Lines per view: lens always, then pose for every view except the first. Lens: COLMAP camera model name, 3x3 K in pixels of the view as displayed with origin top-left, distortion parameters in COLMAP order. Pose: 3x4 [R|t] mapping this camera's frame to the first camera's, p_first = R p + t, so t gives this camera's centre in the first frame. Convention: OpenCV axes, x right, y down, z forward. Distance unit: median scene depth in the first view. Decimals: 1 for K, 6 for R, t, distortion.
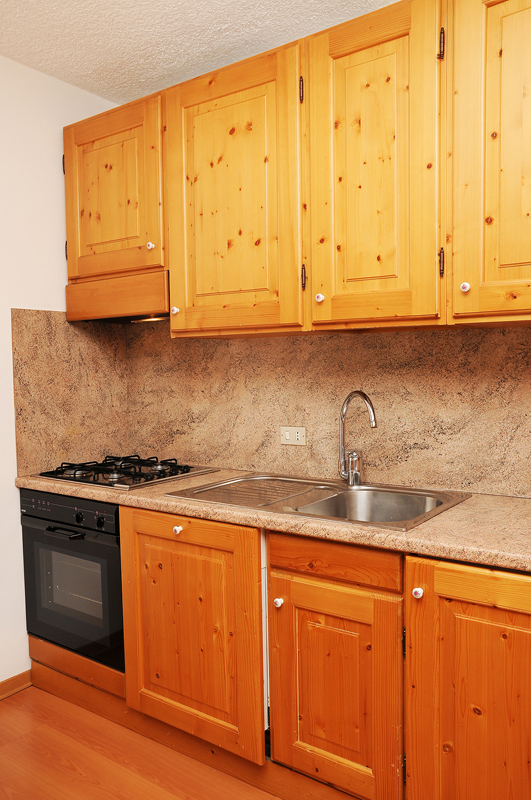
lens RADIAL K [[636.4, 0, 265.5], [0, 636.4, 400.0], [0, 0, 1]] dist [0.000005, 0.002386]
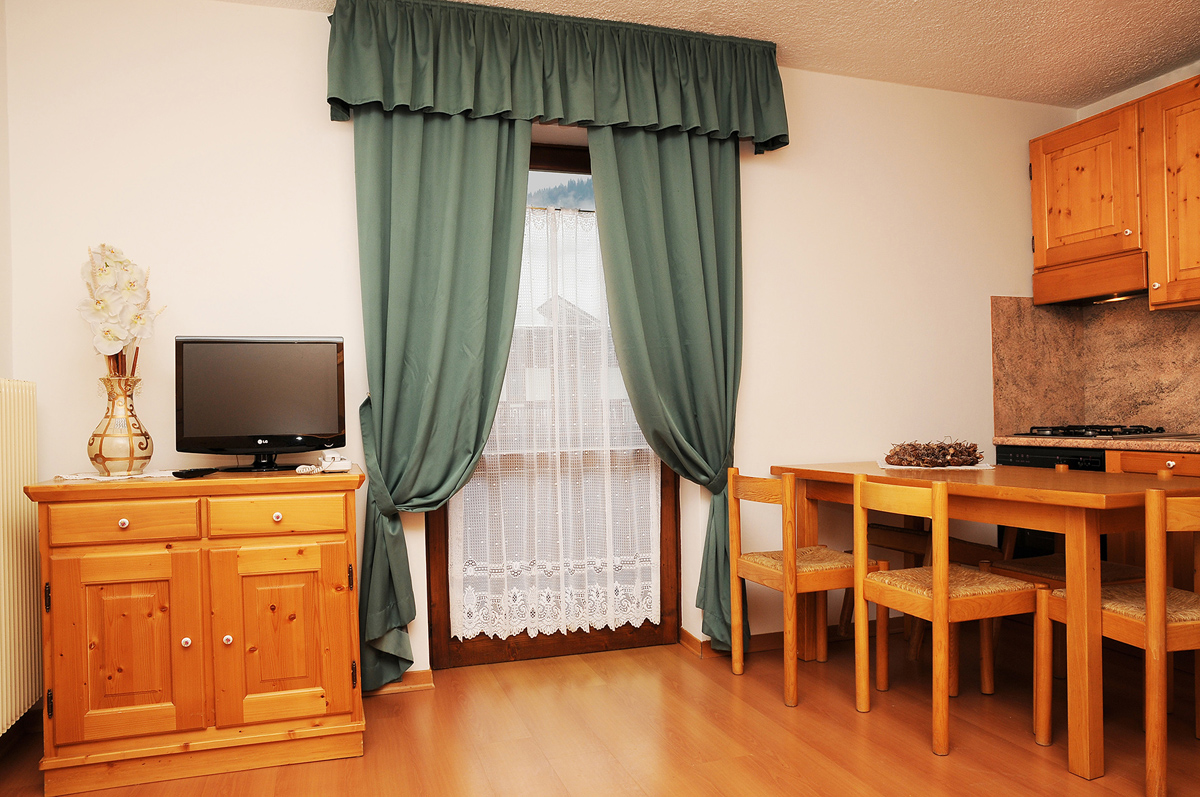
lens RADIAL K [[838.7, 0, 599.8], [0, 838.7, 409.5], [0, 0, 1]] dist [-0.114475, 0.089058]
pose [[0.817959, 0.000575, -0.575276, -0.109257], [-0.024982, 0.999092, -0.034522, 0.140256], [0.574734, 0.042609, 0.817230, -0.673979]]
